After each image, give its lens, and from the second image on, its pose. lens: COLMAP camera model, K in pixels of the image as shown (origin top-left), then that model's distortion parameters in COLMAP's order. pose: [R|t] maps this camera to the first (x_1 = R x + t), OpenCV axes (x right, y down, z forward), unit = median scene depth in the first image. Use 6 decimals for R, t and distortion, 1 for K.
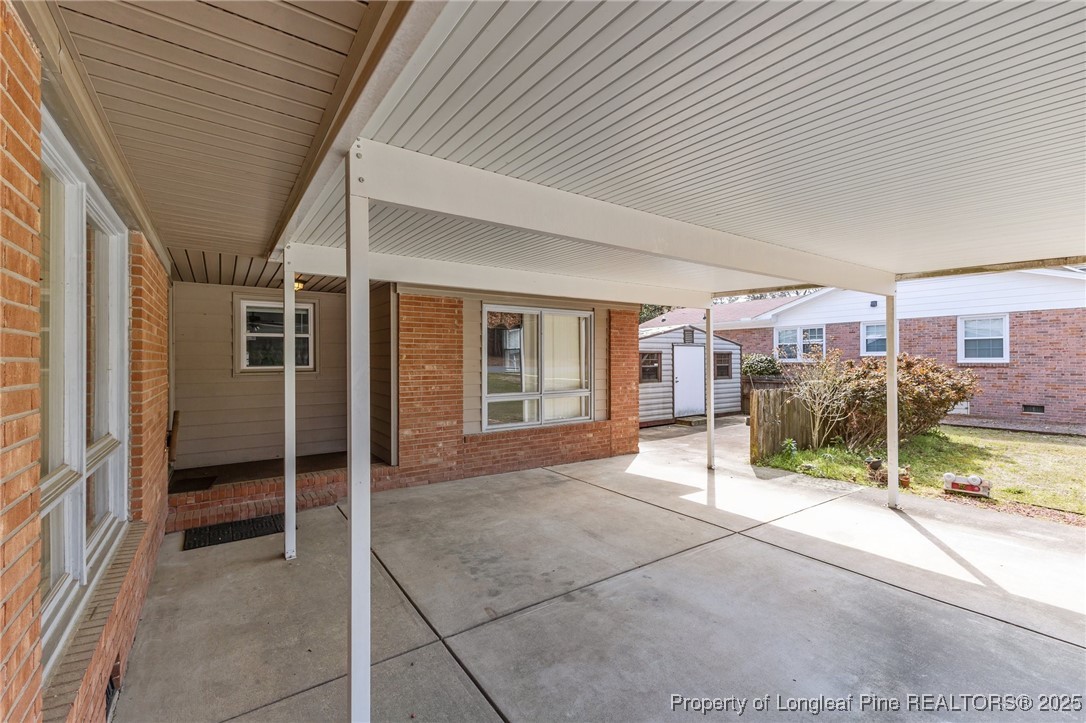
lens RADIAL K [[470.6, 0, 541.8], [0, 470.6, 360.7], [0, 0, 1]] dist [0.010463, -0.001431]
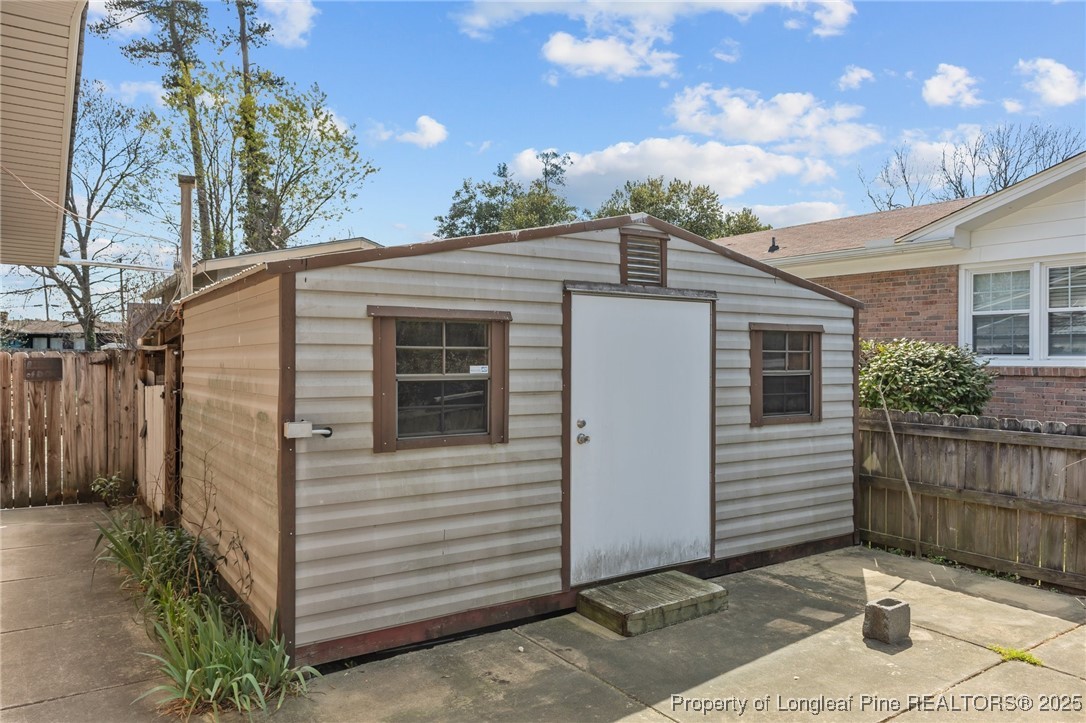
lens RADIAL K [[753.9, 0, 543.8], [0, 753.9, 361.4], [0, 0, 1]] dist [0.013481, 0.002063]
pose [[0.999778, 0.008559, -0.019270, 0.262067], [-0.008571, 0.999963, -0.000537, 0.004052], [0.019264, 0.000702, 0.999814, 0.580849]]
